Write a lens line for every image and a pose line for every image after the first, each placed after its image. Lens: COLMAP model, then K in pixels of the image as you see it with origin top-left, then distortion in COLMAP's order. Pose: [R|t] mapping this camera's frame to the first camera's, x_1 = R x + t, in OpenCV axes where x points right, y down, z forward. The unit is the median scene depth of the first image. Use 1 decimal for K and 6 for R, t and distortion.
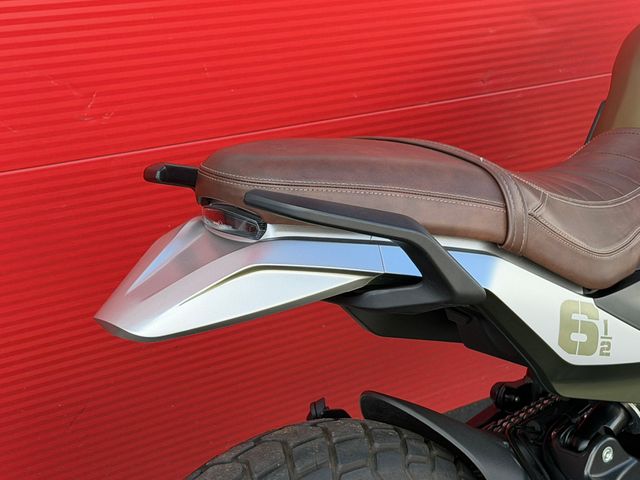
lens RADIAL K [[1426.1, 0, 319.9], [0, 1426.1, 239.9], [0, 0, 1]] dist [0.137837, 0.000000]
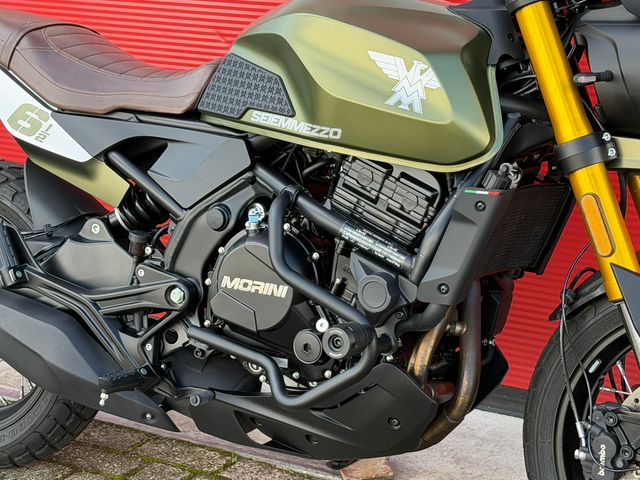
lens RADIAL K [[1426.1, 0, 320.9], [0, 1426.1, 238.2], [0, 0, 1]] dist [0.137837, 0.000000]
pose [[0.316467, 0.174990, -0.932323, 1.908705], [-0.310886, 0.947690, 0.072348, -0.040281], [0.896213, 0.266950, 0.354315, 0.695023]]
